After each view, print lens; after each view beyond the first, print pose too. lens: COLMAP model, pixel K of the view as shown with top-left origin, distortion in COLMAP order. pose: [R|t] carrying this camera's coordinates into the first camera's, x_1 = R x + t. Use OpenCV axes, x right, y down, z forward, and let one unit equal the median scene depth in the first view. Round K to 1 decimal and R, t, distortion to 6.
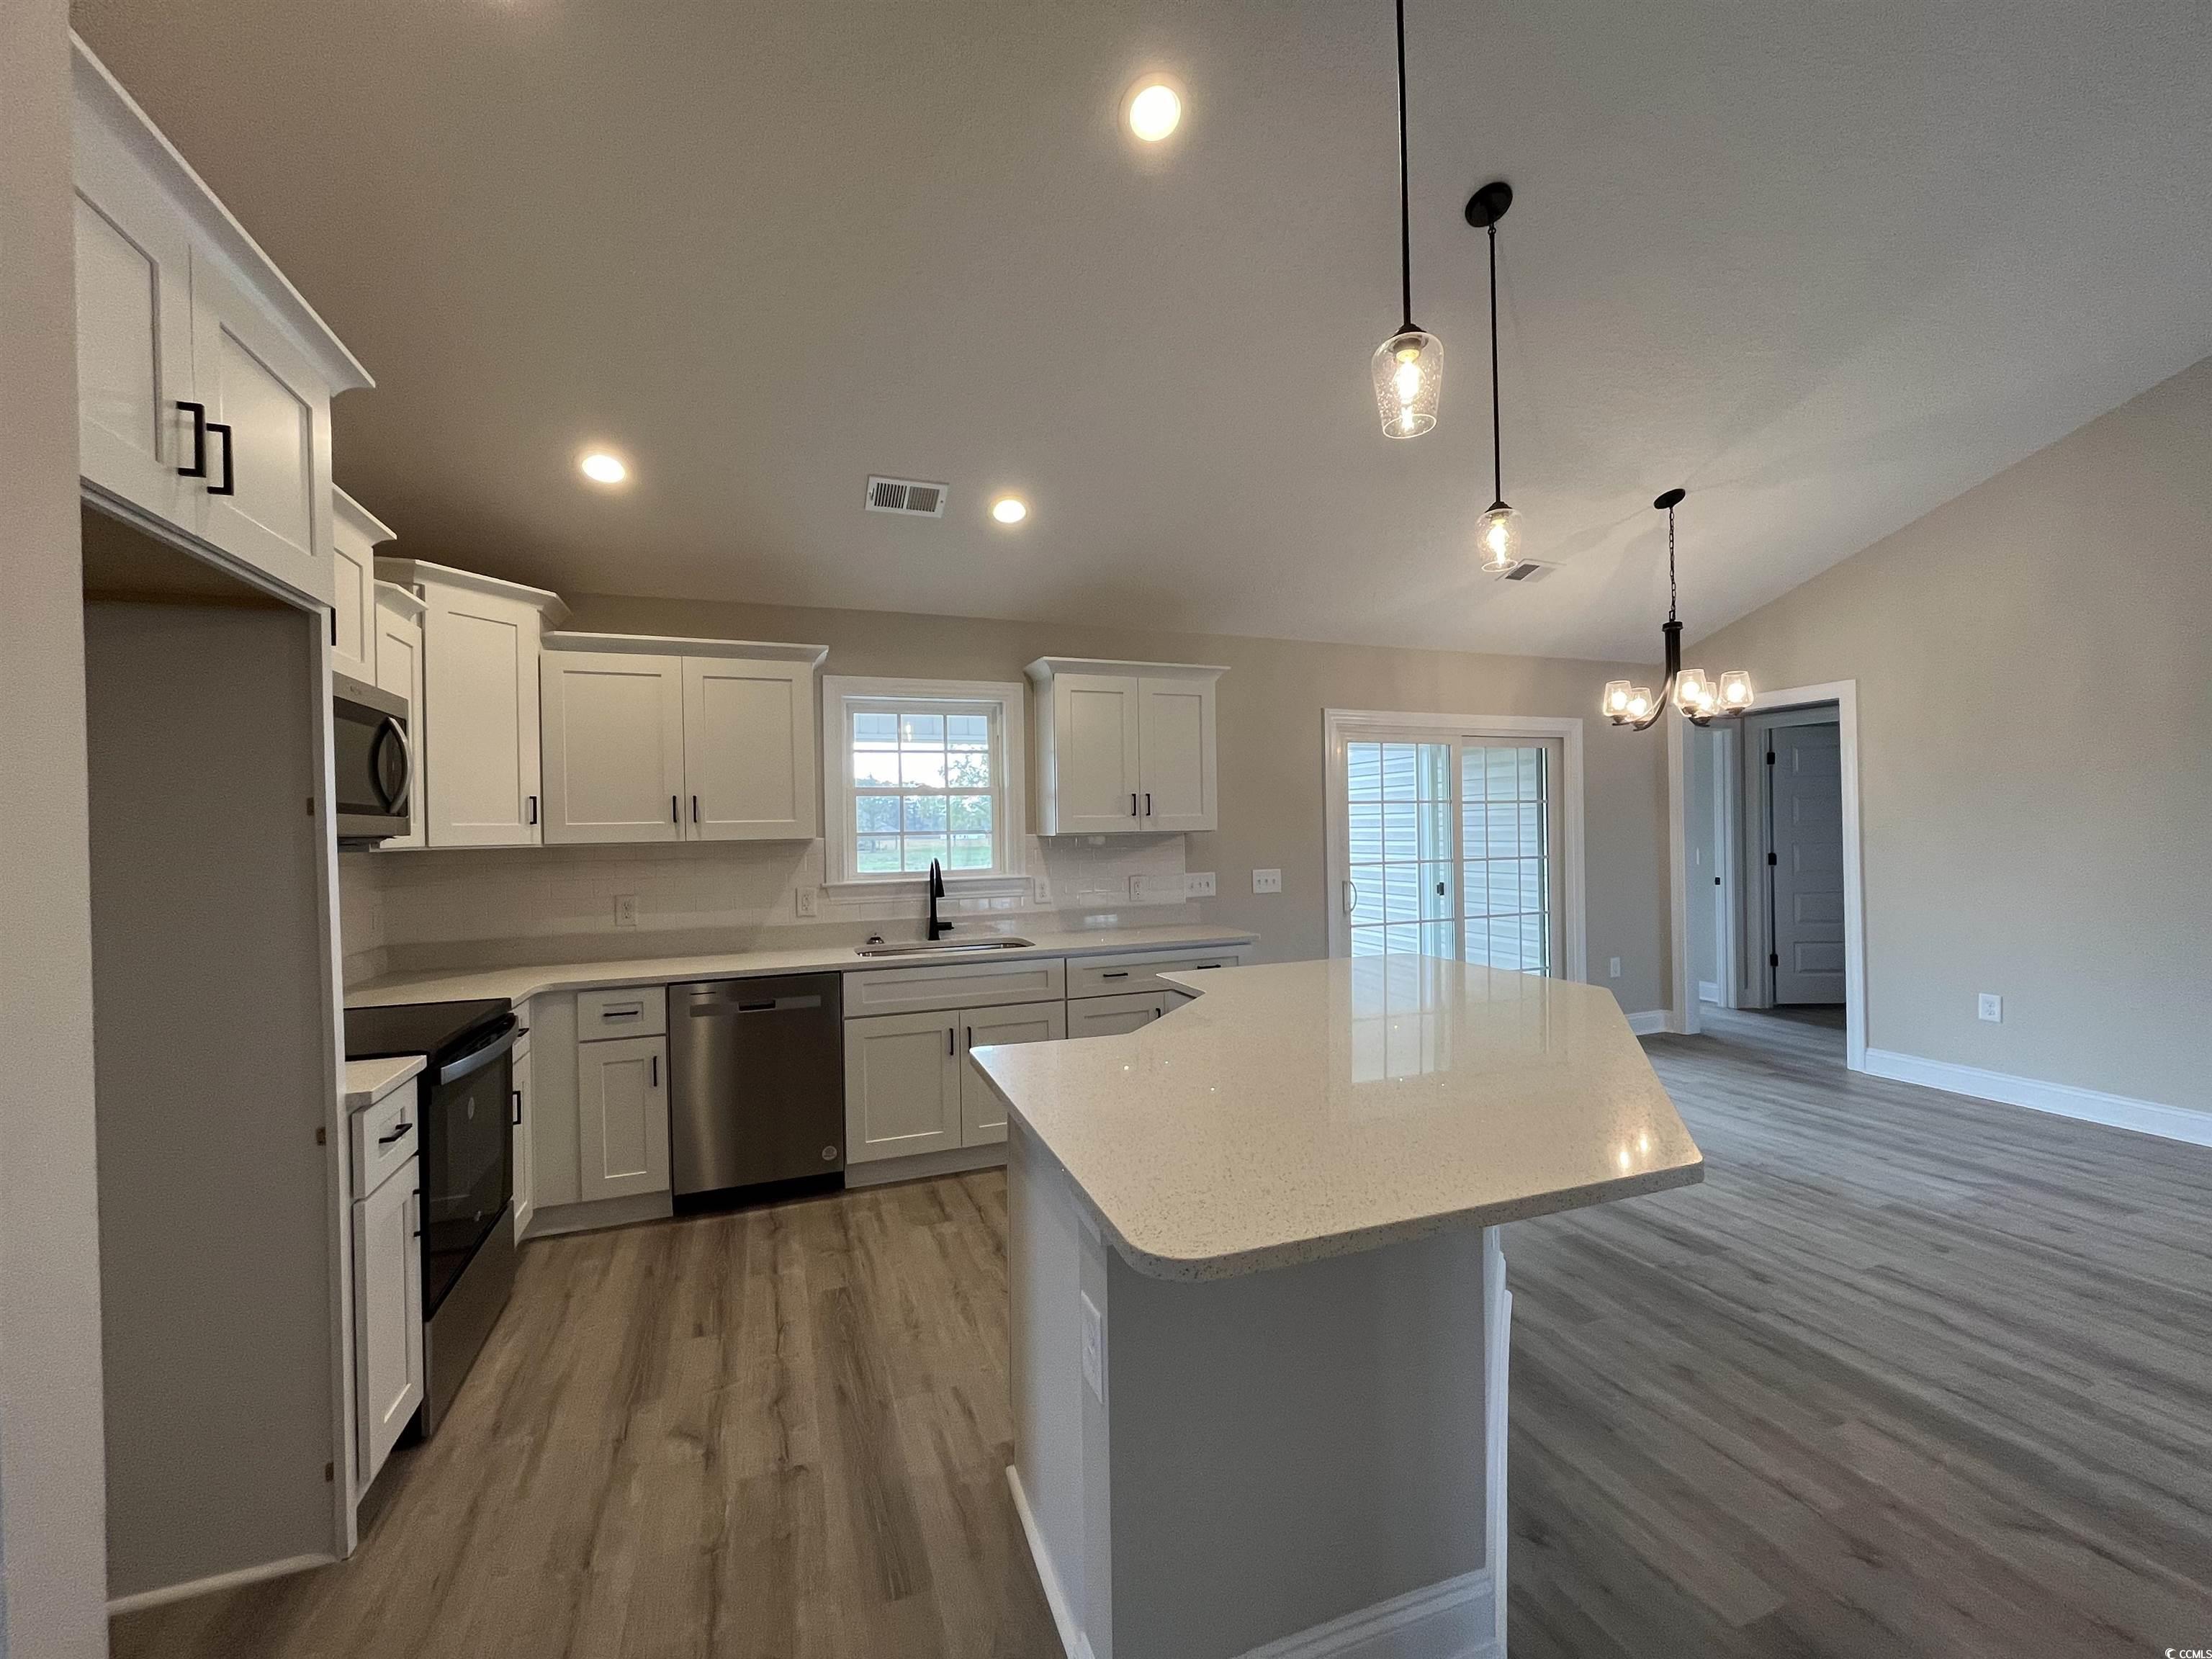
lens RADIAL K [[893.4, 0, 1106.8], [0, 893.4, 830.9], [0, 0, 1]] dist [-0.002746, -0.000498]
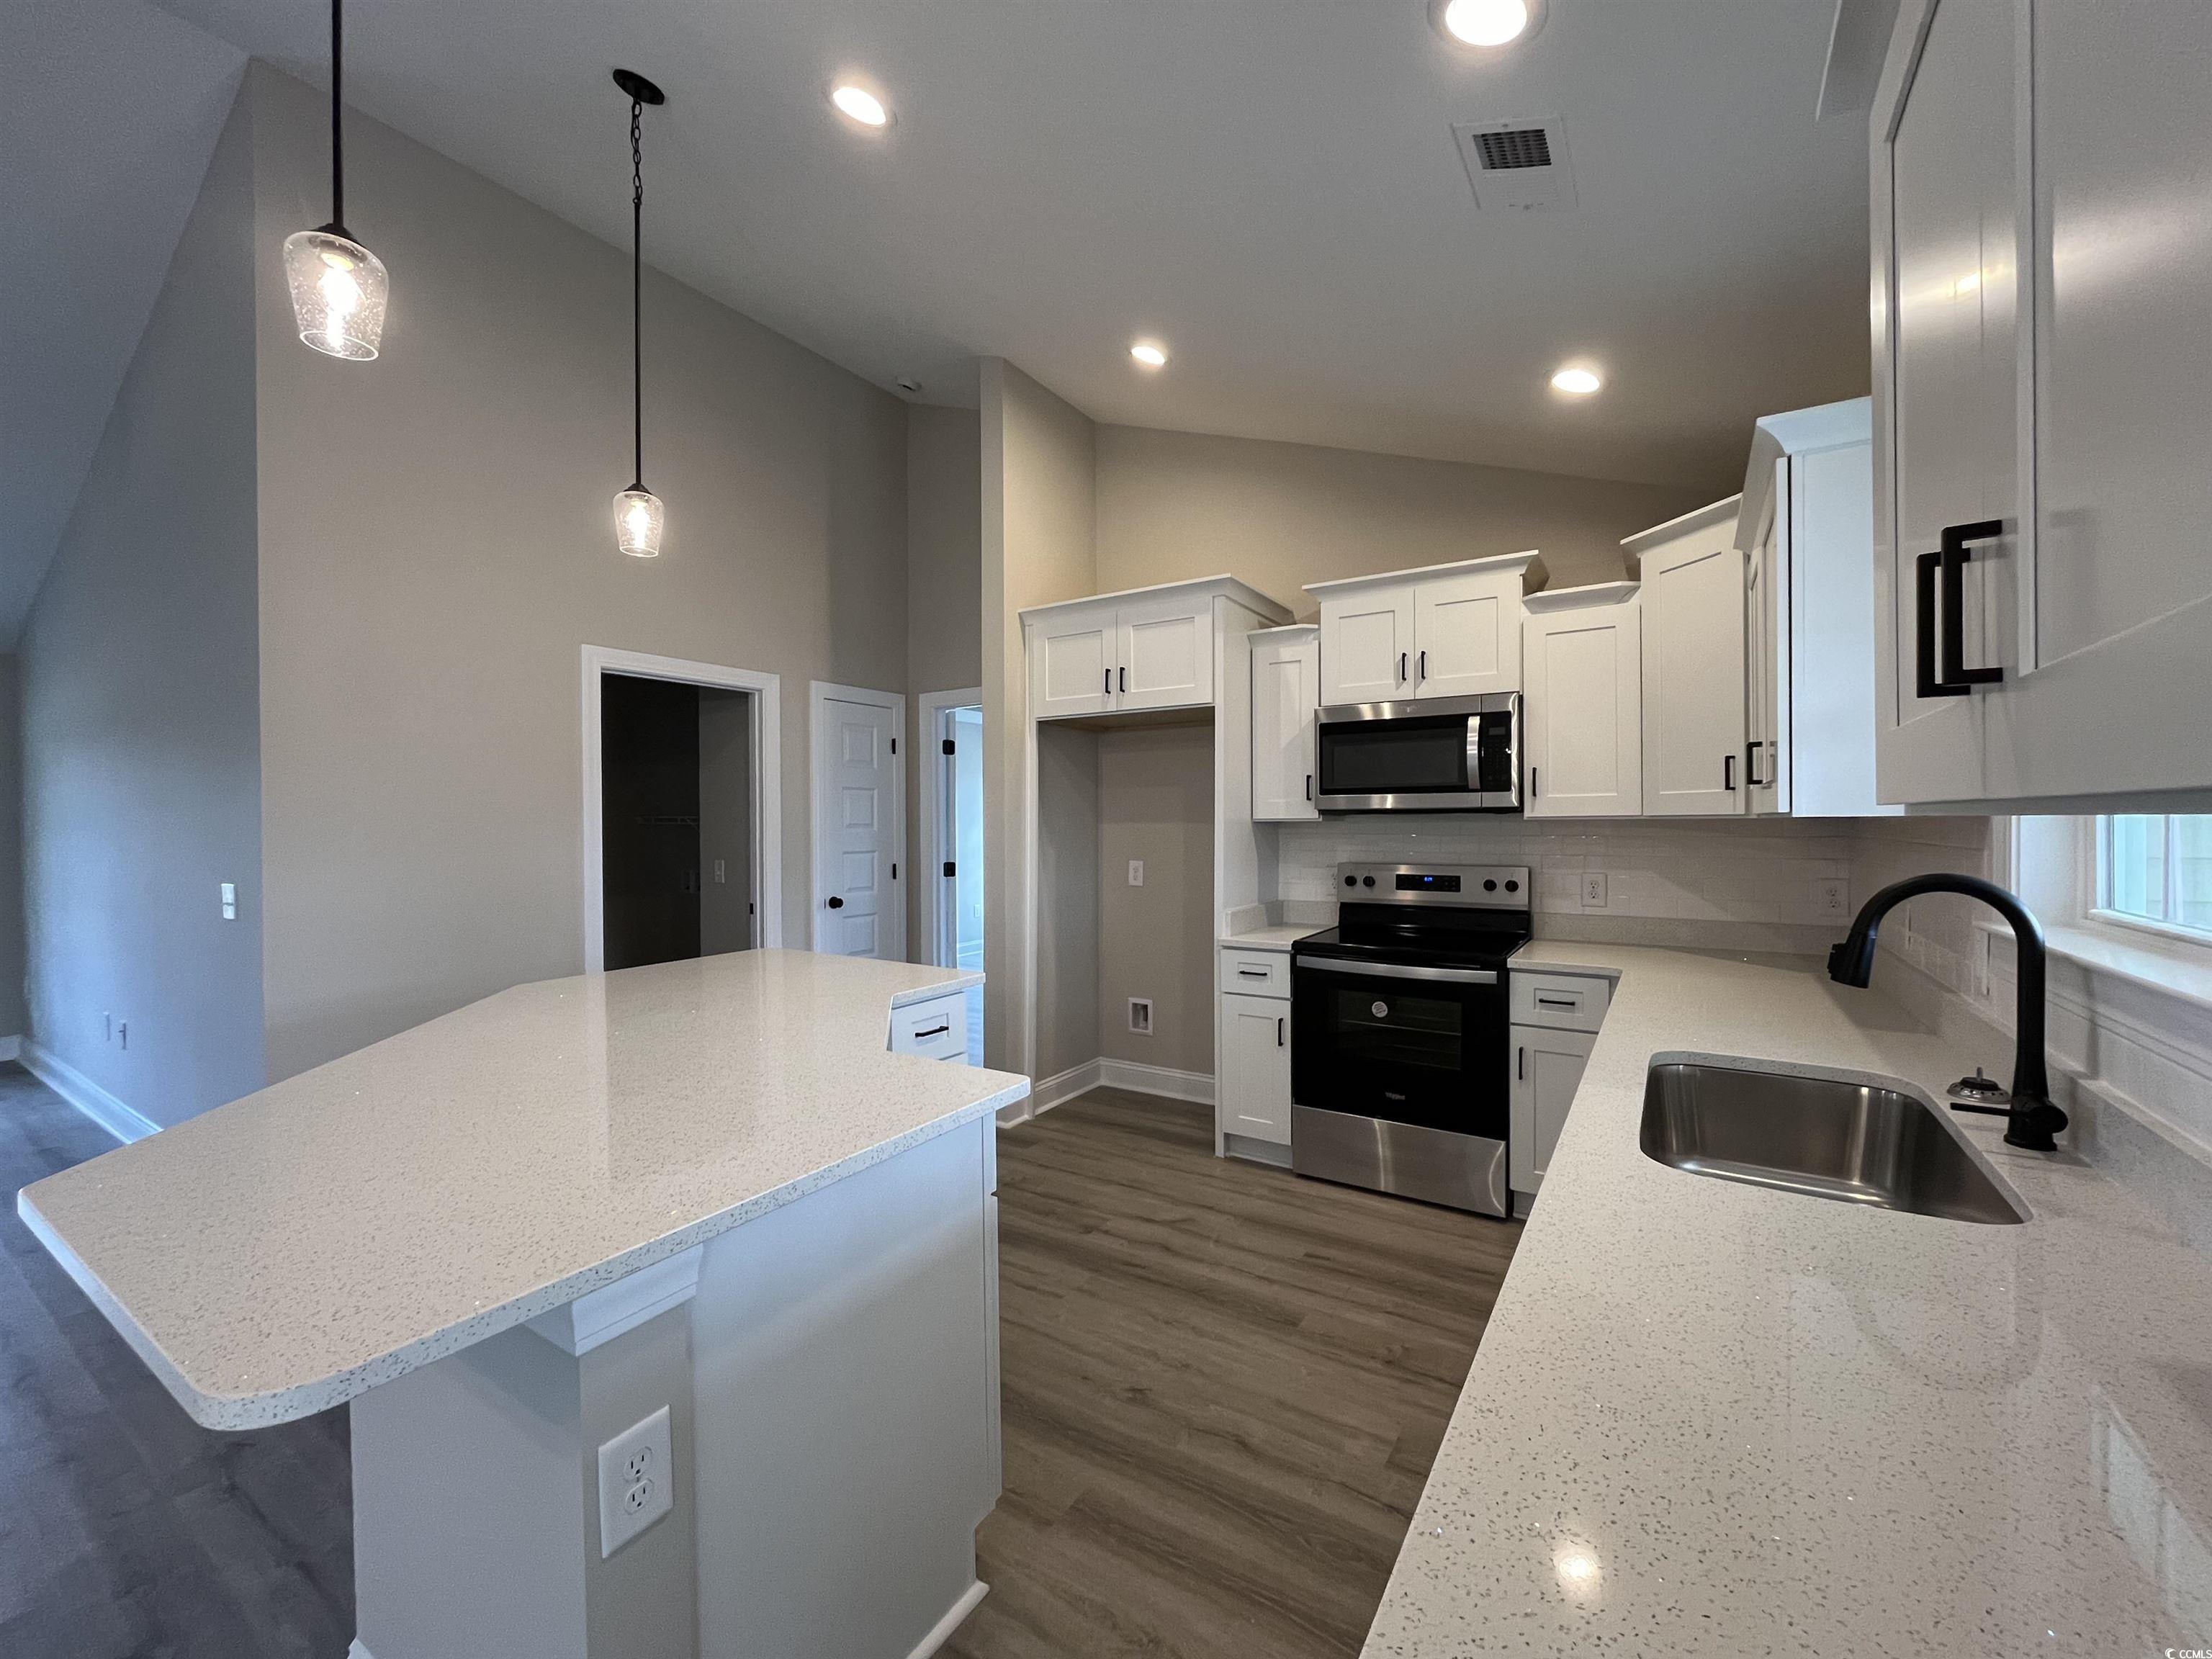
lens RADIAL K [[893.4, 0, 1106.8], [0, 893.4, 830.9], [0, 0, 1]] dist [-0.002746, -0.000498]
pose [[-0.802892, 0.029755, -0.595381, 0.257228], [0.021529, 0.999549, 0.020922, 0.000339], [0.595736, 0.003980, -0.803171, 1.115409]]
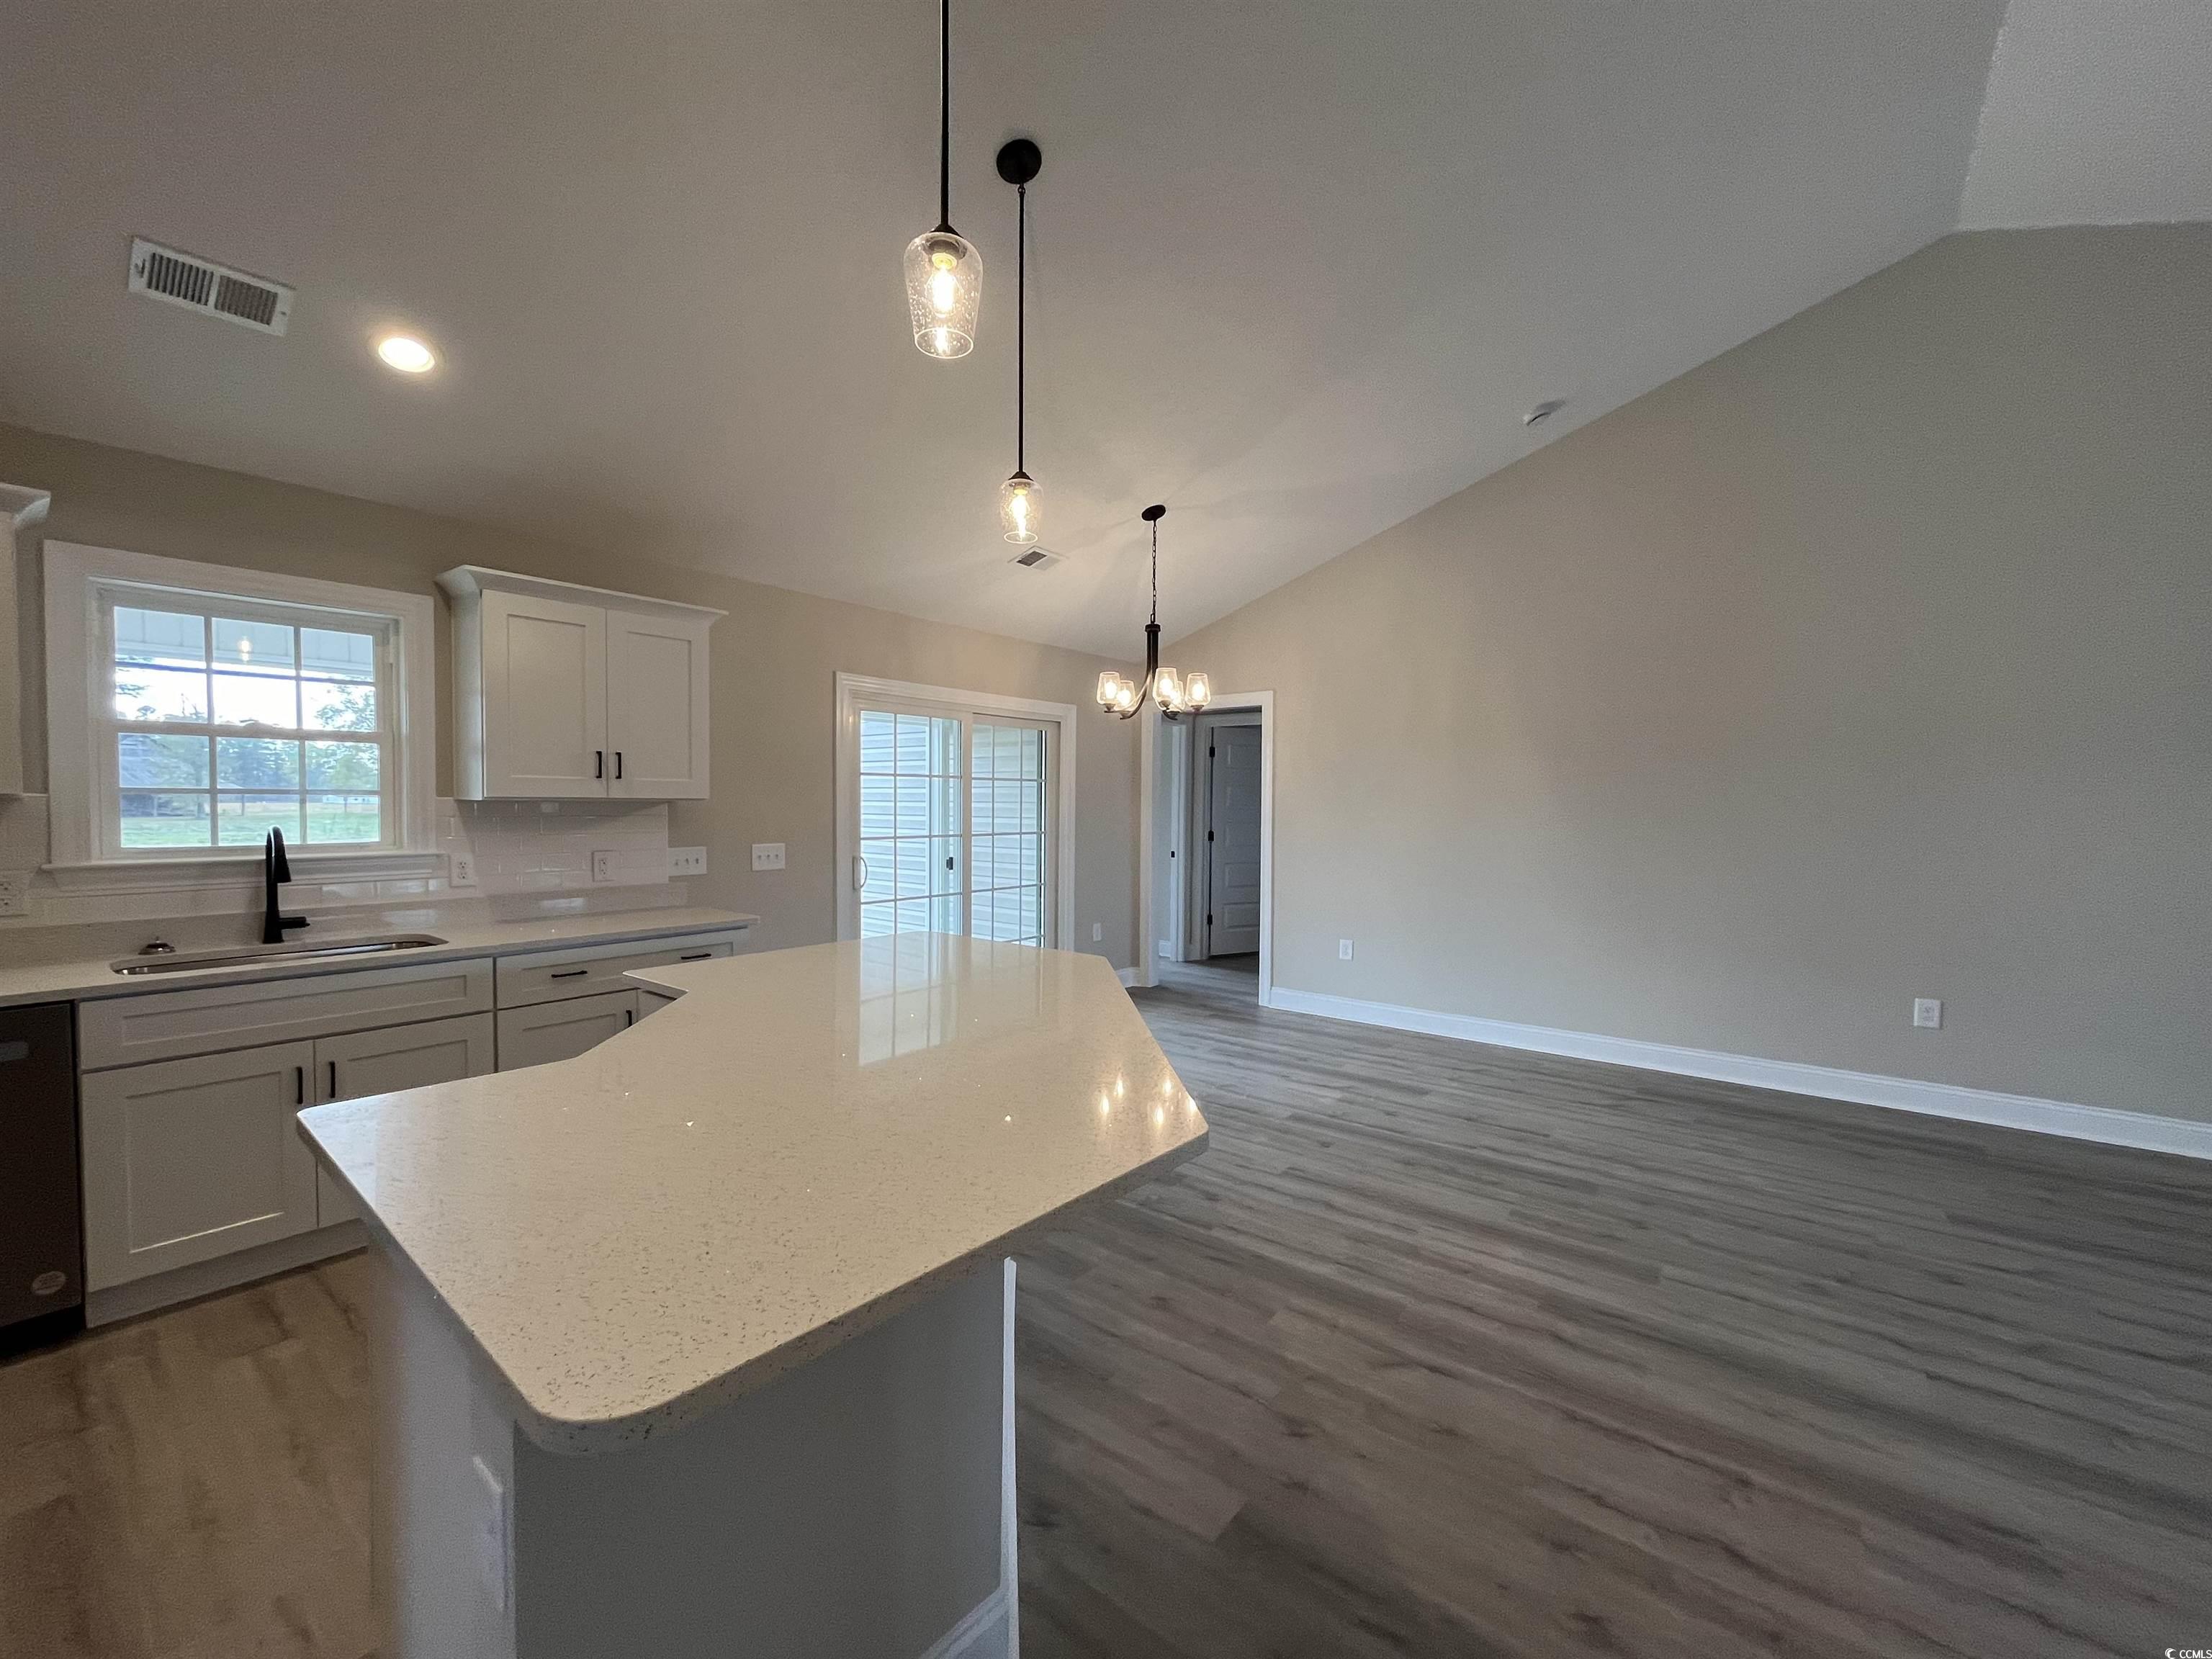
lens RADIAL K [[893.4, 0, 1106.8], [0, 893.4, 830.9], [0, 0, 1]] dist [-0.002746, -0.000498]
pose [[0.858828, 0.008896, 0.512187, 0.012251], [-0.023737, 0.999466, 0.022441, 0.001917], [-0.511714, -0.031431, 0.858580, 0.060490]]
